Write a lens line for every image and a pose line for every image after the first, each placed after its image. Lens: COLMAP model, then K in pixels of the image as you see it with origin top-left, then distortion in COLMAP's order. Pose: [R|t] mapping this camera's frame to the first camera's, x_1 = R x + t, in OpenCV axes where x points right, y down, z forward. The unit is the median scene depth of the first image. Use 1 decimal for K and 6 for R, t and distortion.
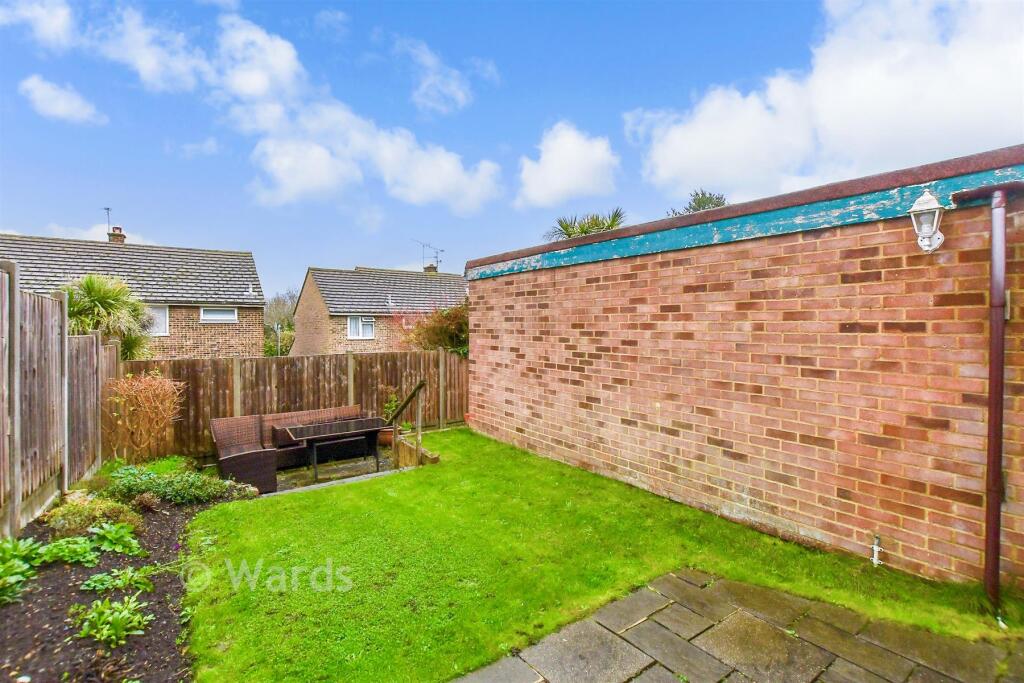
lens RADIAL K [[447.9, 0, 506.2], [0, 447.9, 331.8], [0, 0, 1]] dist [-0.022763, 0.000938]
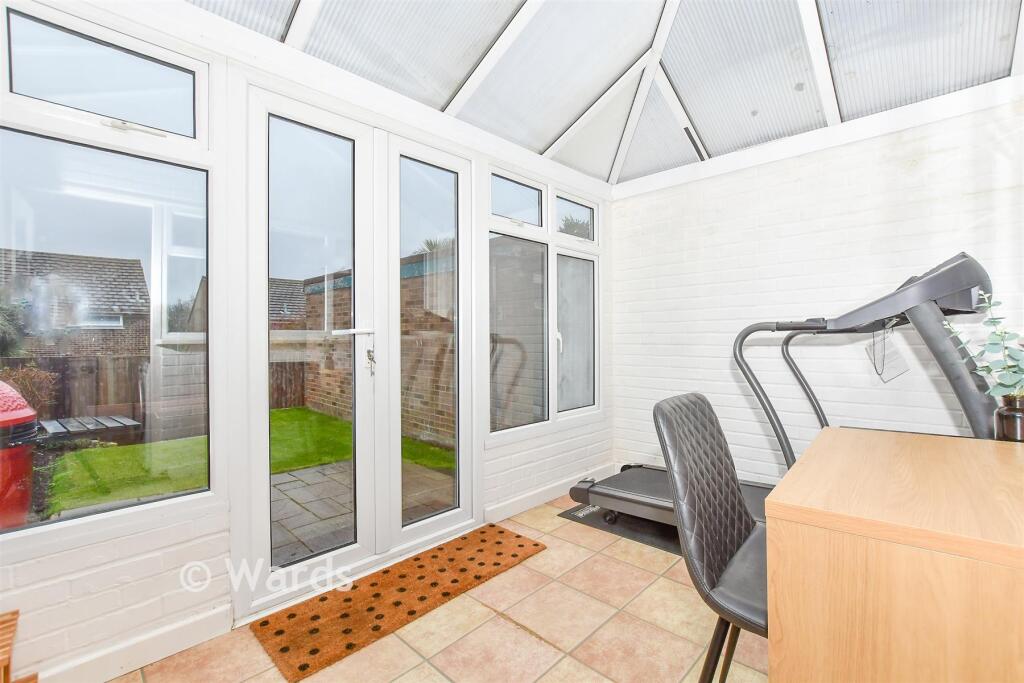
lens RADIAL K [[447.9, 0, 517.3], [0, 447.9, 345.2], [0, 0, 1]] dist [-0.022763, 0.000938]
pose [[0.985857, 0.000377, 0.167587, 0.331136], [-0.001243, 0.999986, 0.005061, 0.028978], [-0.167583, -0.005197, 0.985844, -0.419232]]
